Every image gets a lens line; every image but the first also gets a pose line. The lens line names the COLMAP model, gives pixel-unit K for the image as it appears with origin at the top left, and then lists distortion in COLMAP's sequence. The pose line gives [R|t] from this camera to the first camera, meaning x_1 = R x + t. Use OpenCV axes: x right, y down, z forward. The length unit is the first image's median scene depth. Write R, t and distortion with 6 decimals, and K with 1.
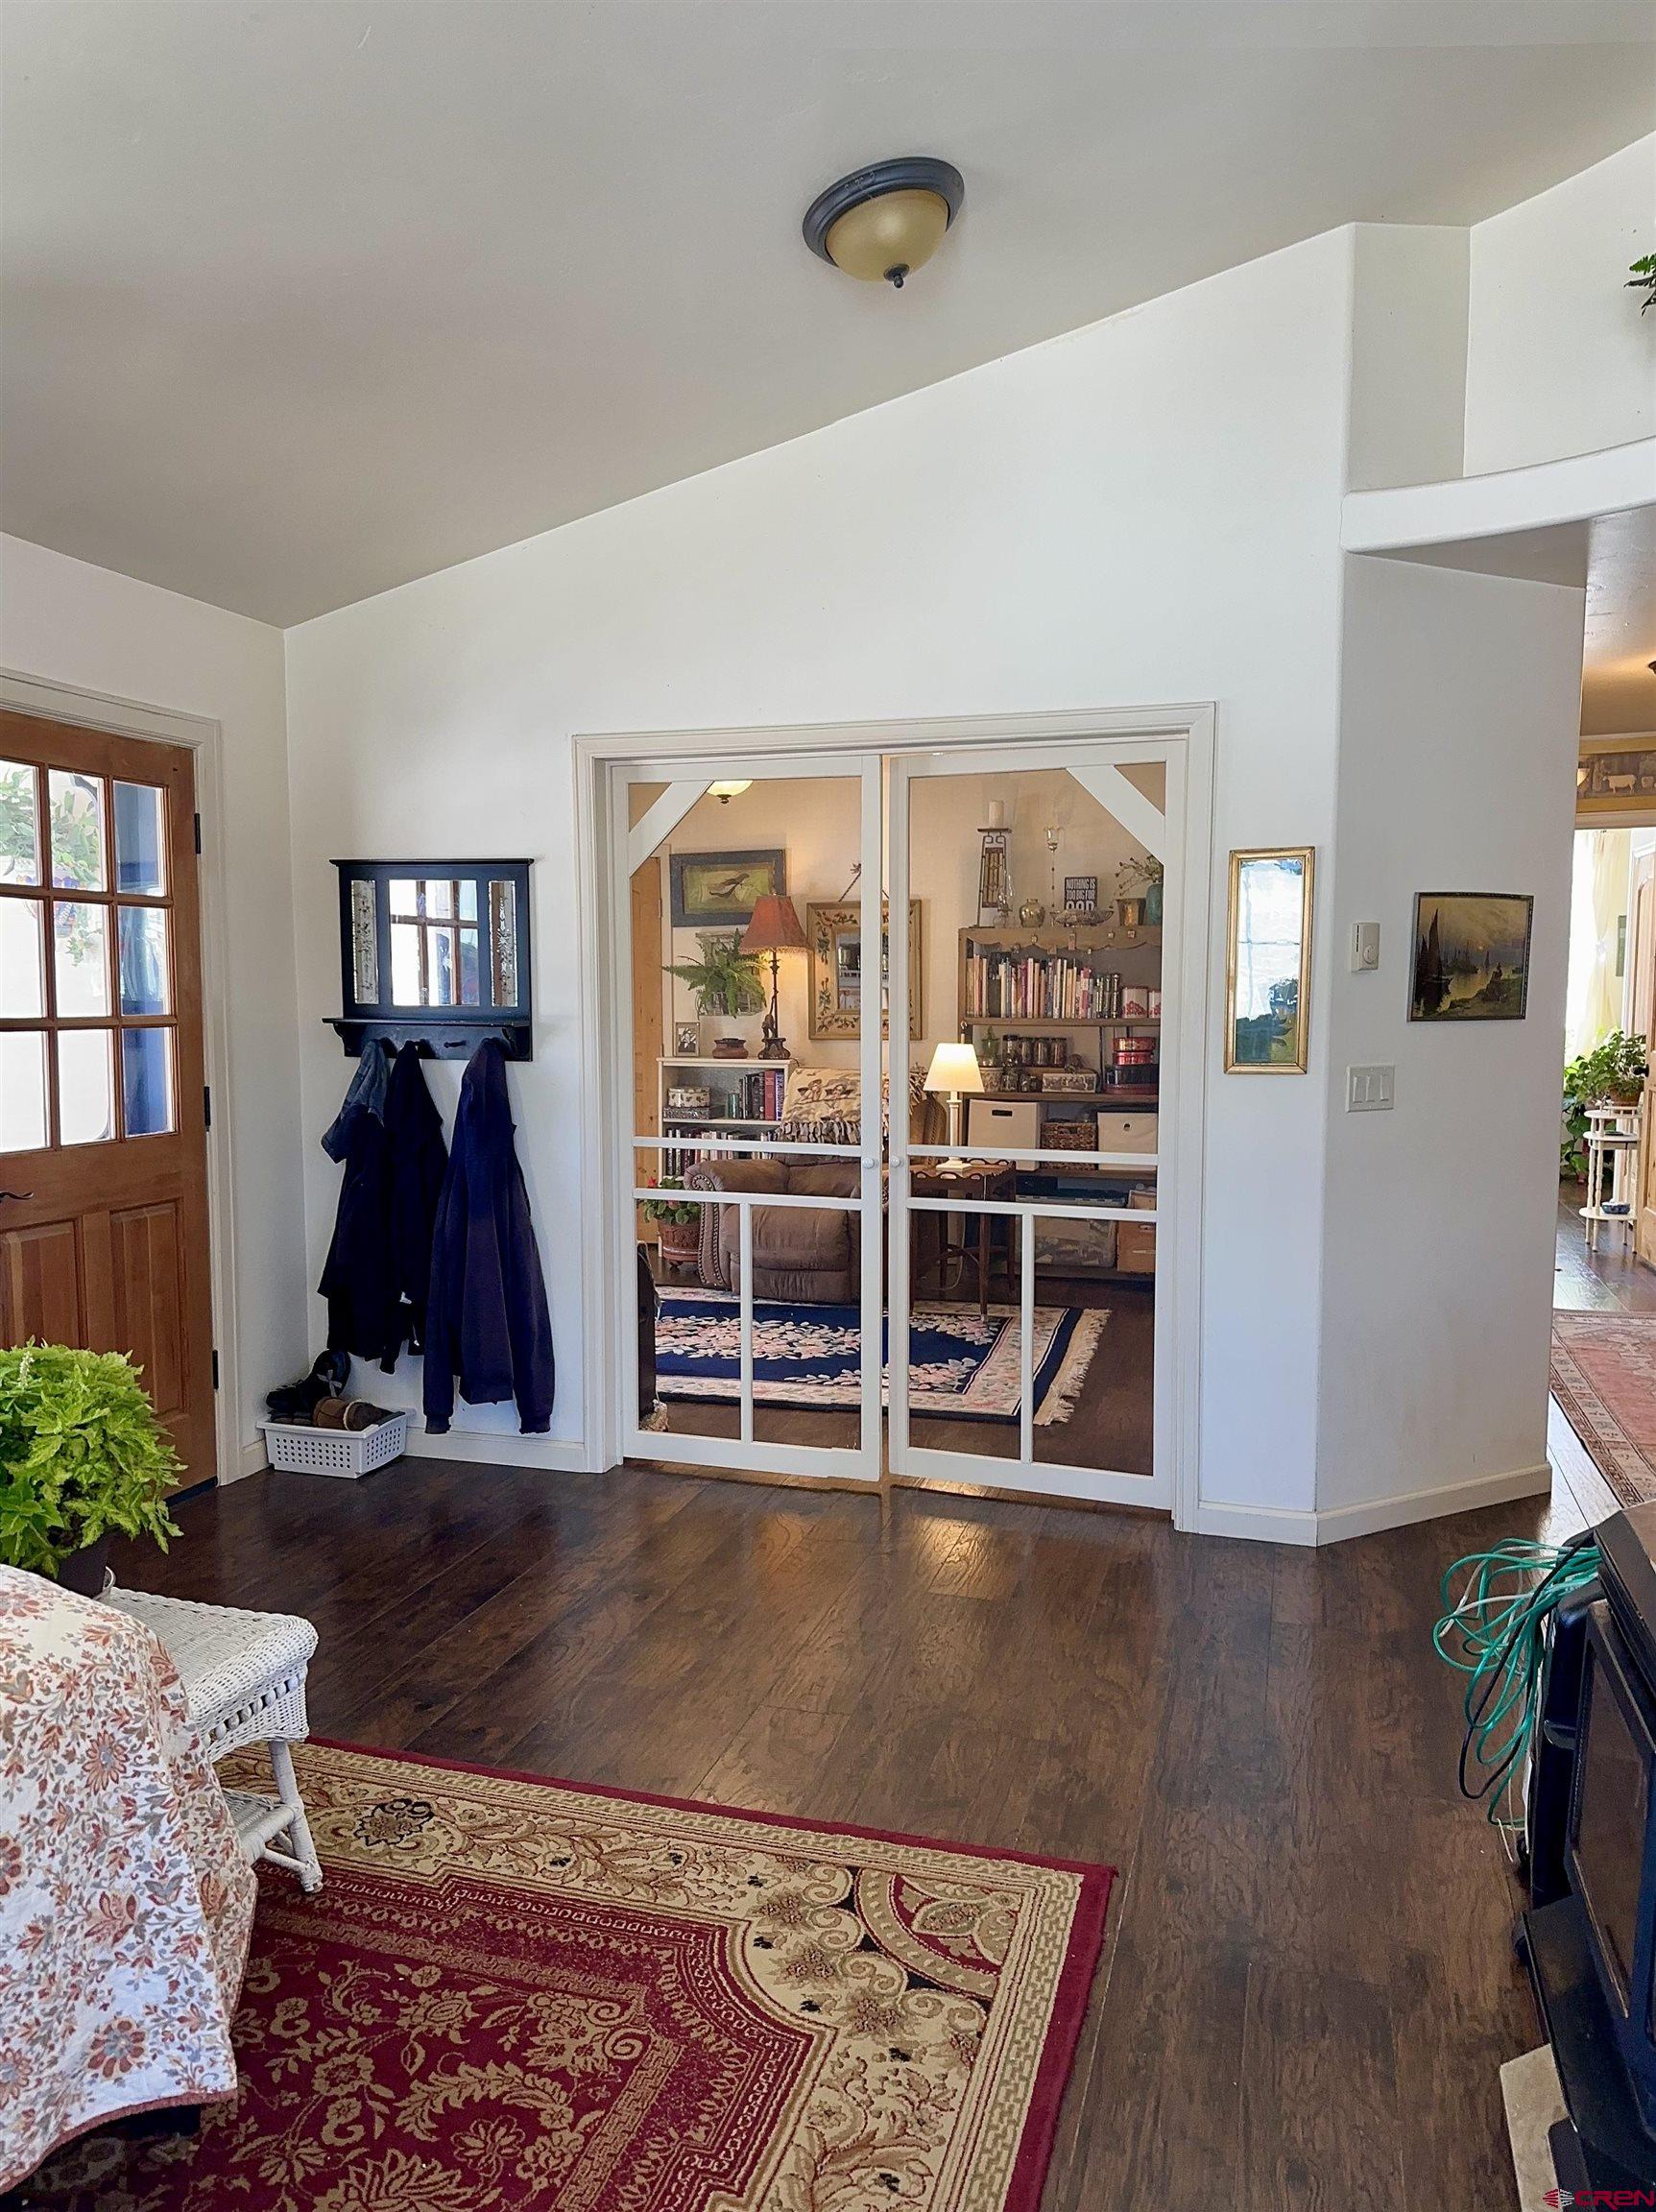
lens RADIAL K [[1593.8, 0, 811.7], [0, 1593.8, 1127.5], [0, 0, 1]] dist [0.095820, -0.164877]
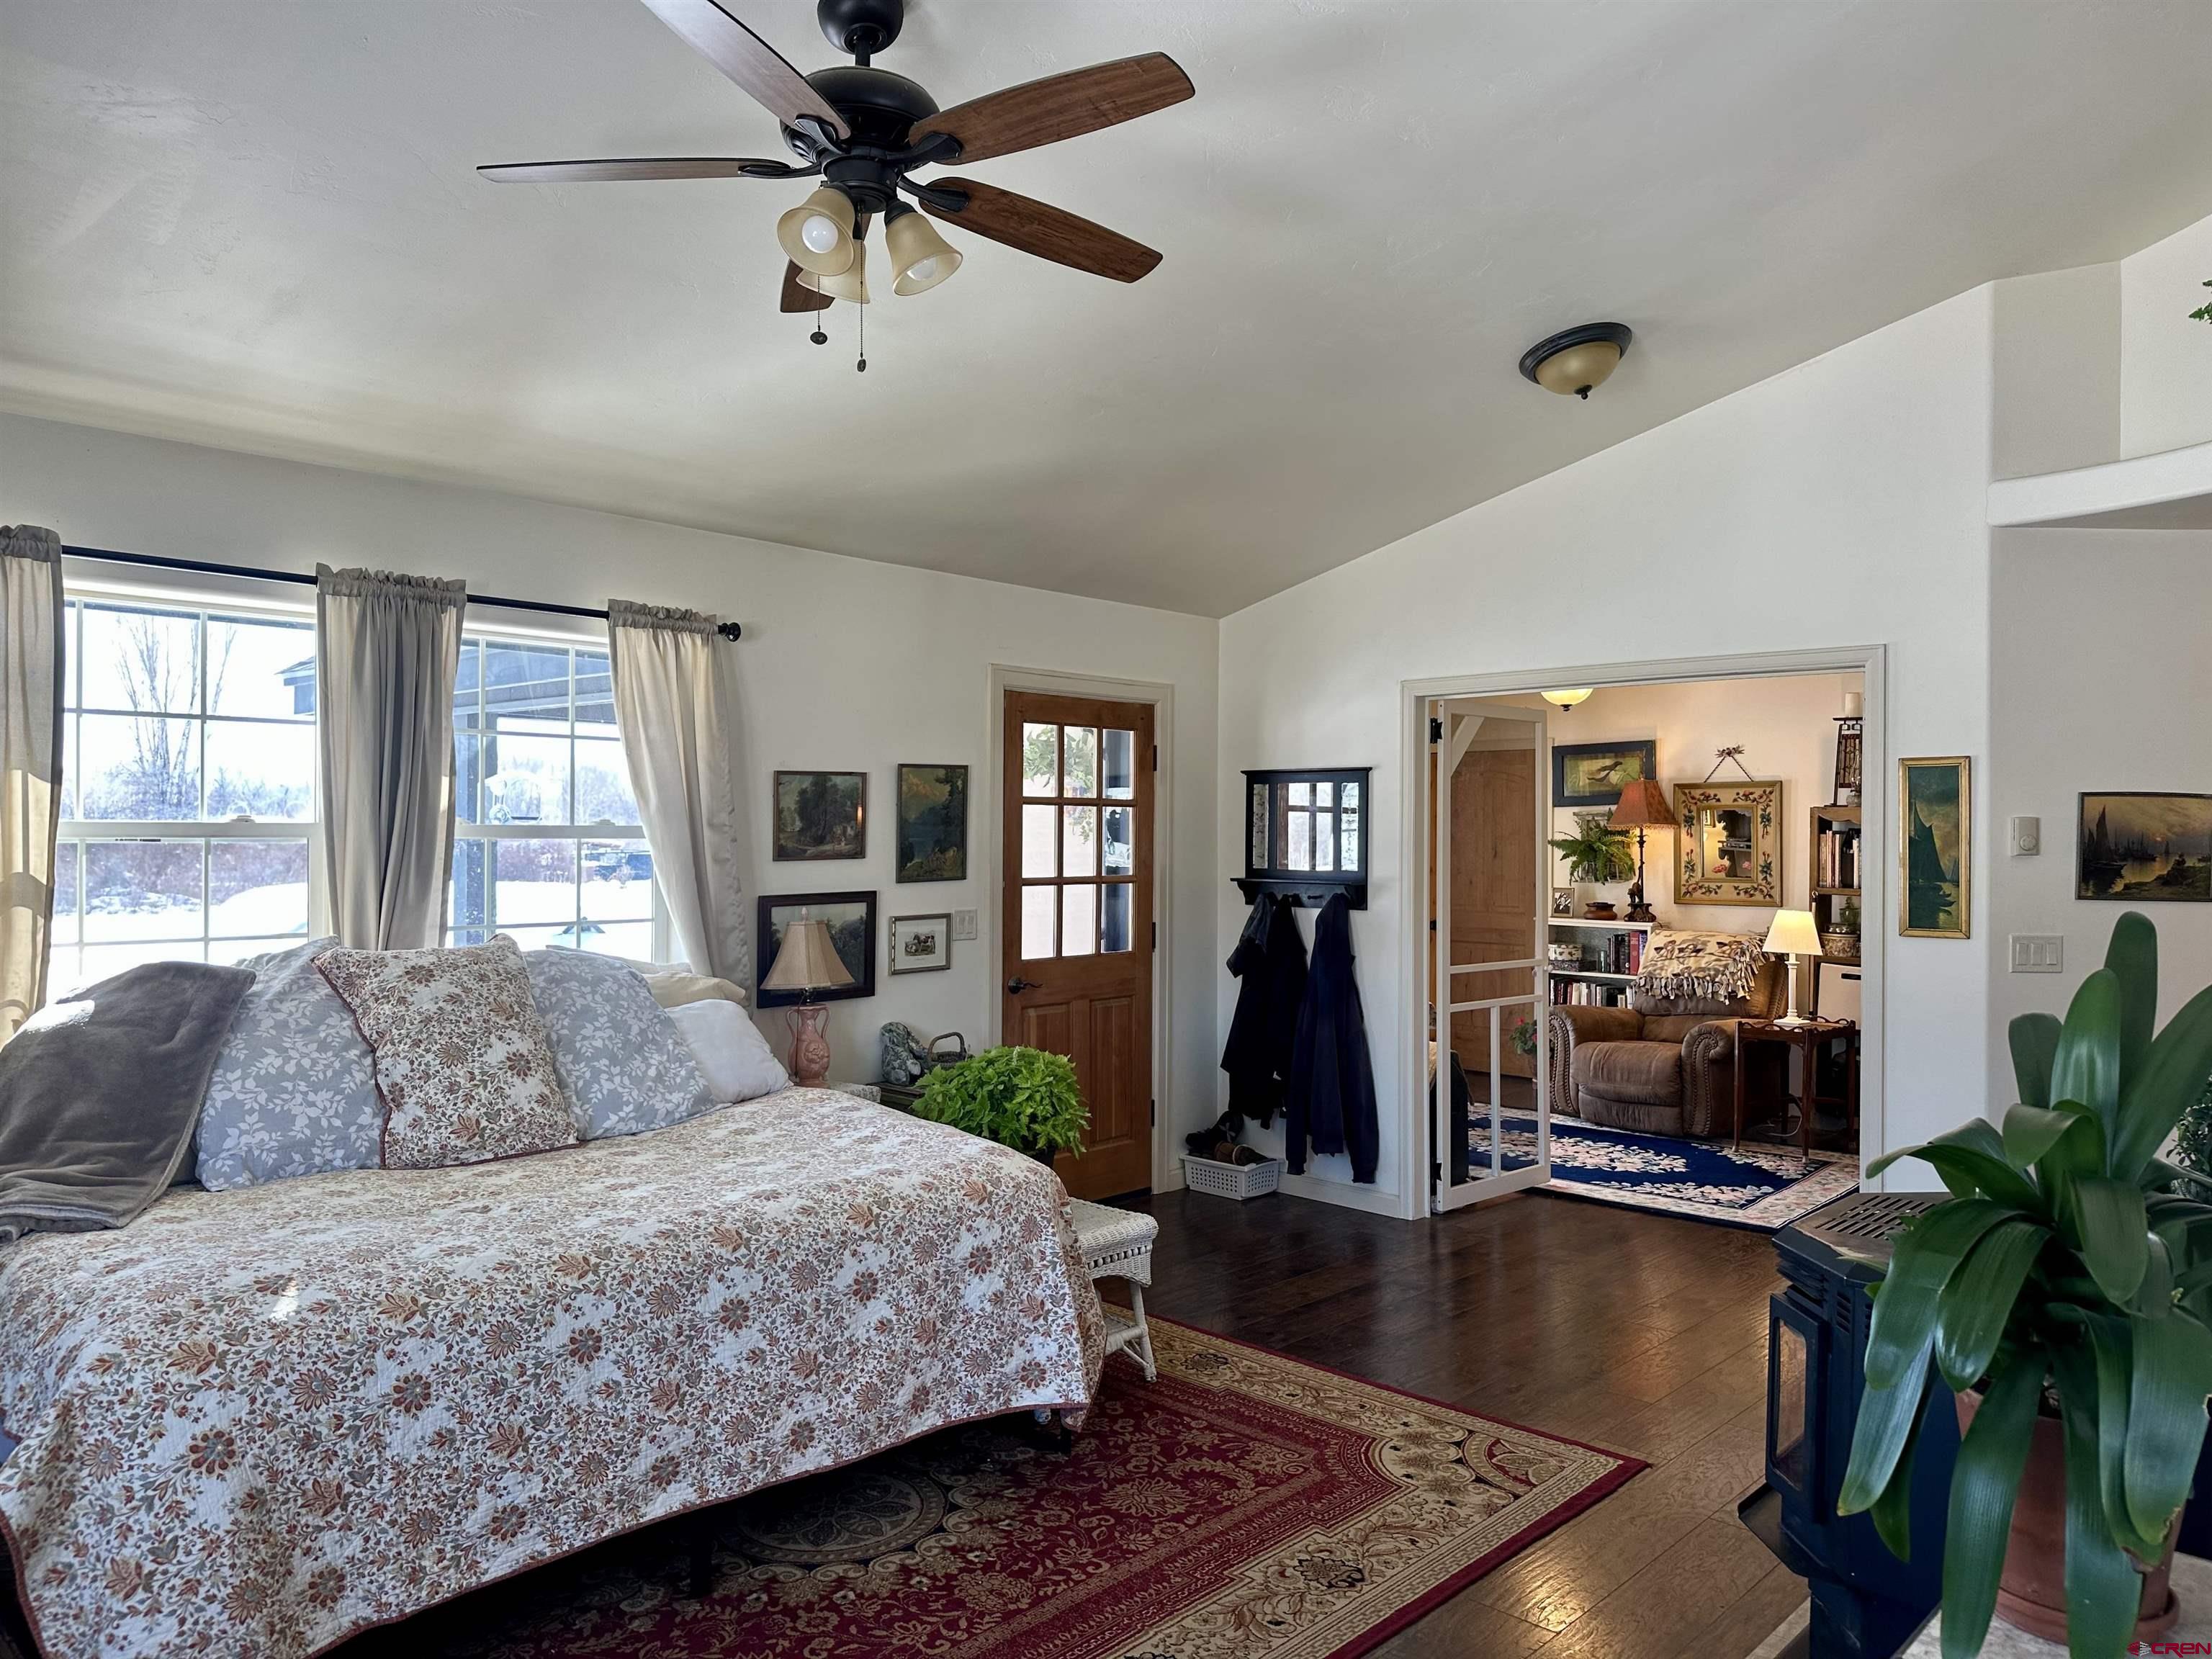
lens RADIAL K [[1547.3, 0, 1078.5], [0, 1547.3, 829.4], [0, 0, 1]] dist [0.062257, -0.081006]
pose [[0.894454, 0.006450, -0.447114, 0.208088], [-0.050357, 0.994988, -0.086385, 0.017584], [0.444316, 0.099783, 0.890296, -0.331538]]
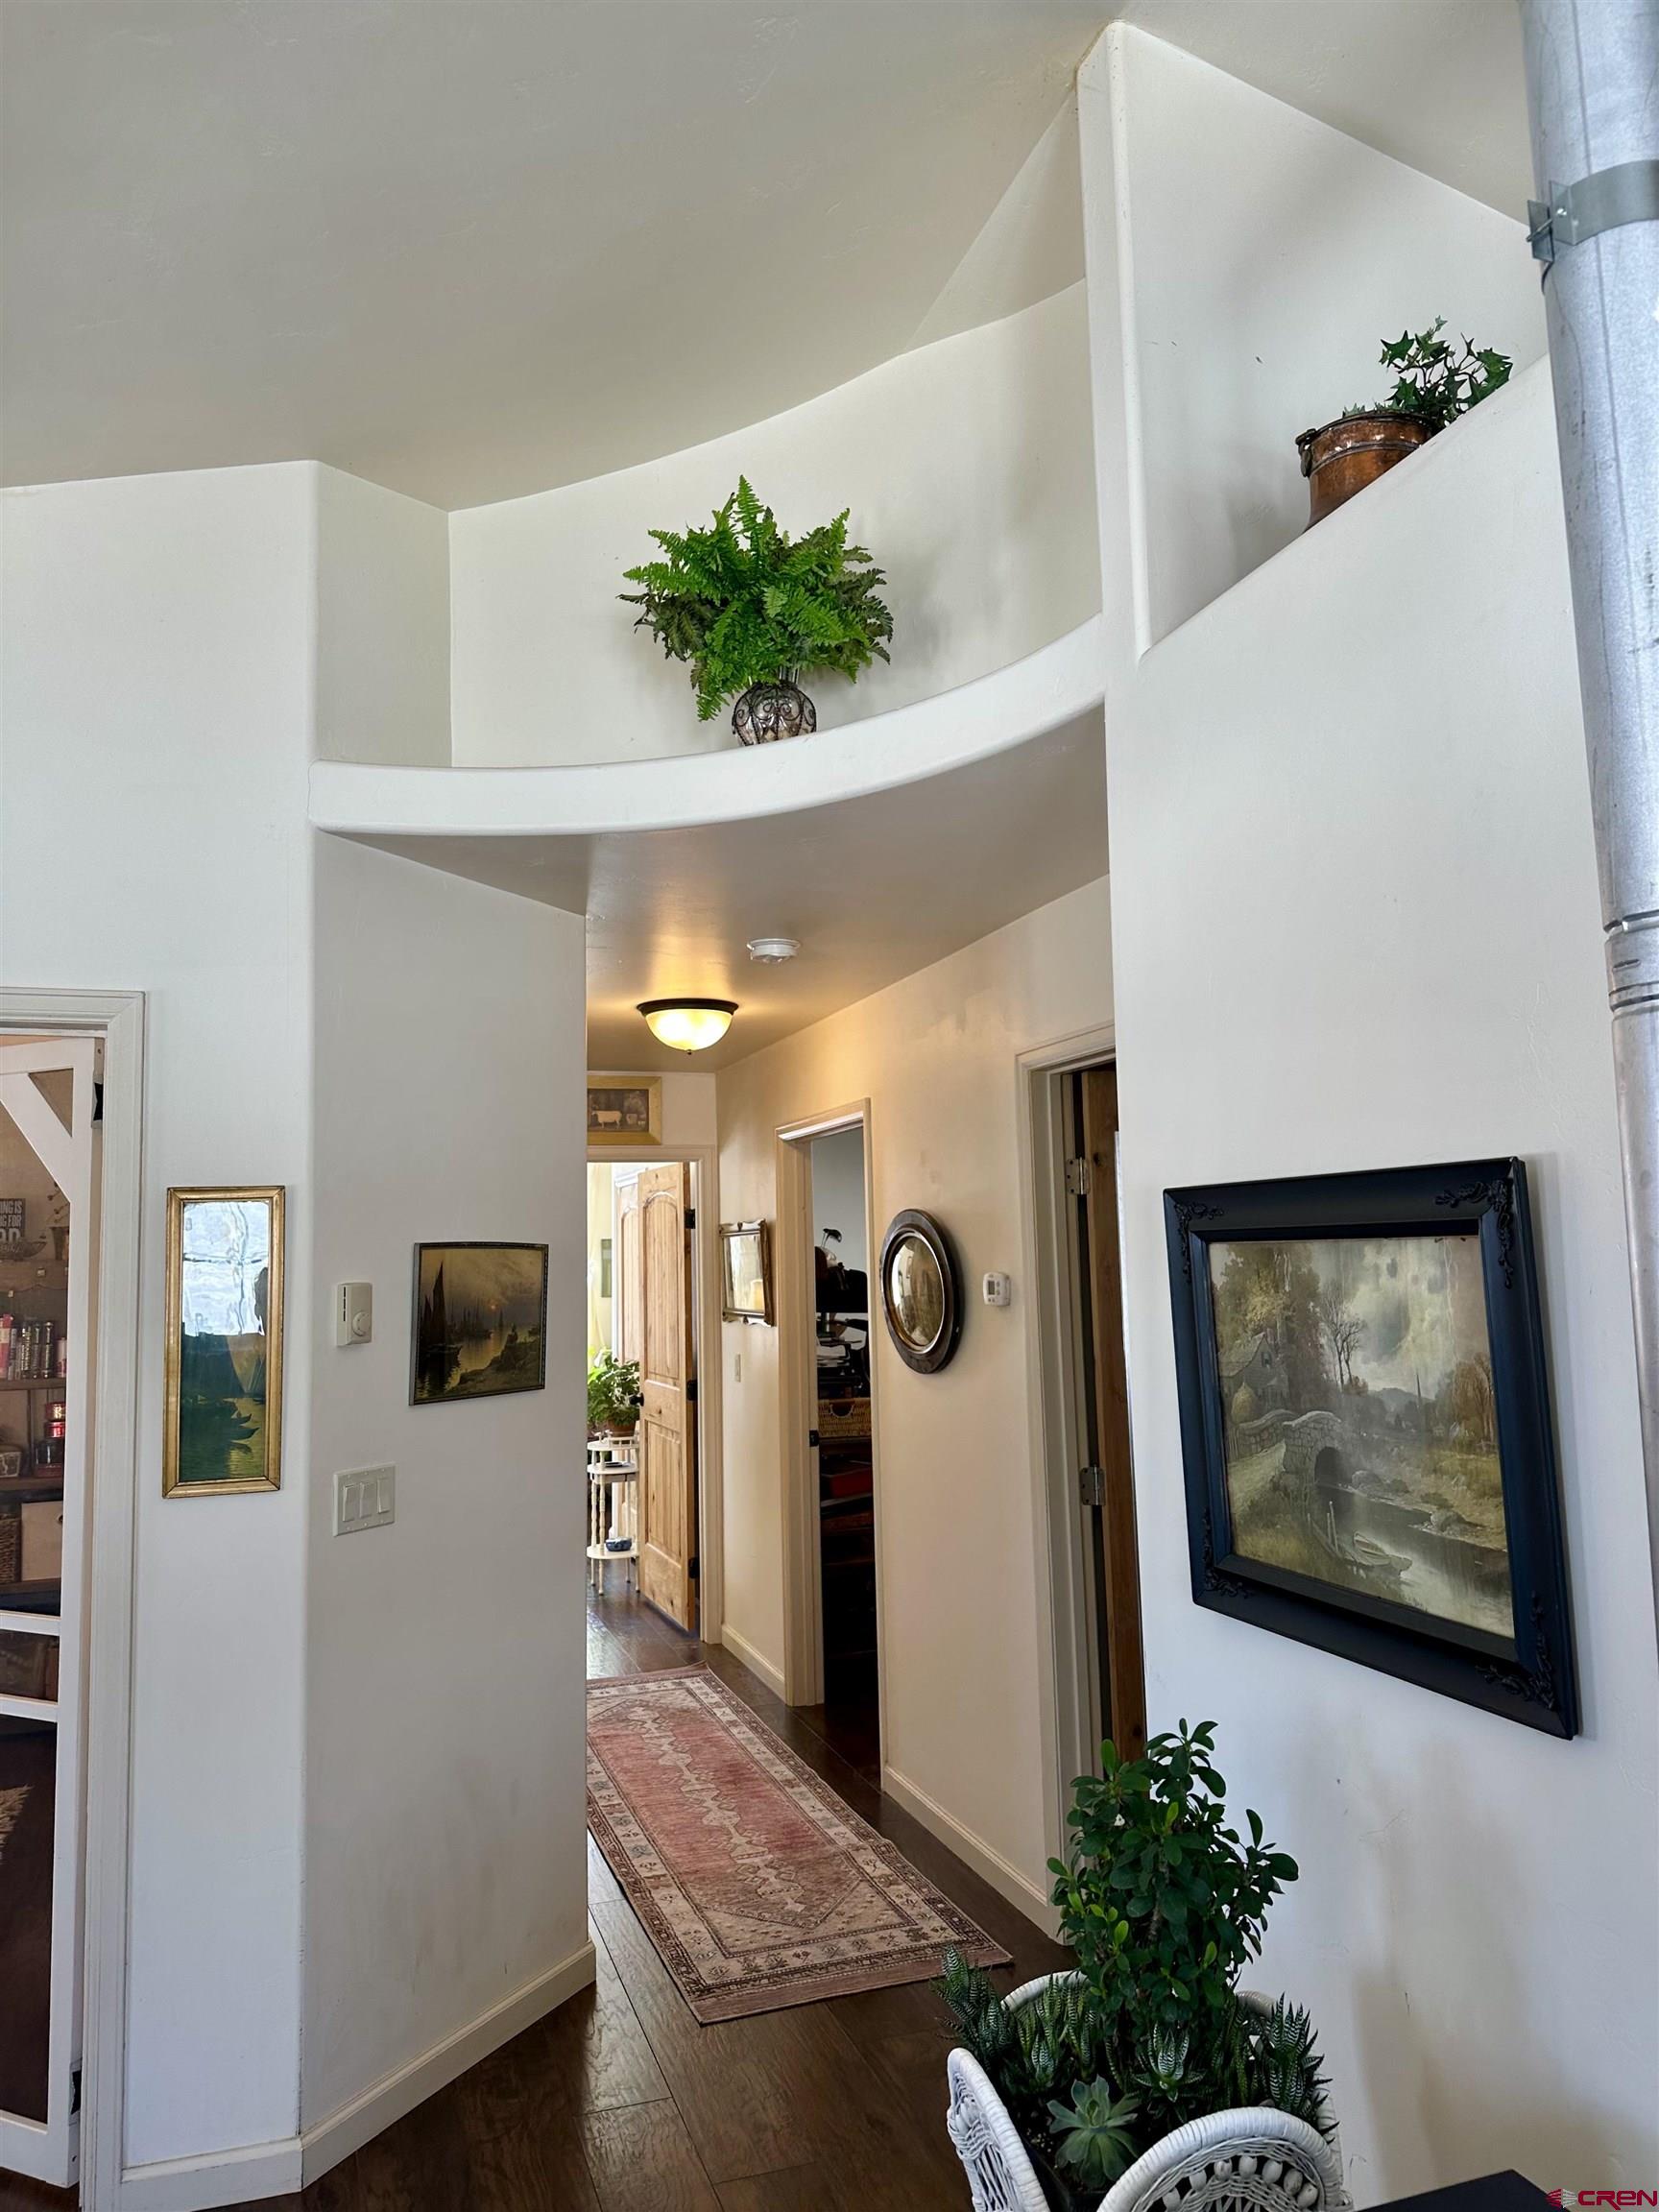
lens RADIAL K [[1547.5, 0, 862.4], [0, 1547.5, 1090.9], [0, 0, 1]] dist [0.060557, -0.074931]
pose [[0.801615, 0.045997, 0.596068, 0.078071], [0.081541, 0.979306, -0.185230, -0.052603], [-0.592253, 0.197087, 0.781277, 0.220446]]
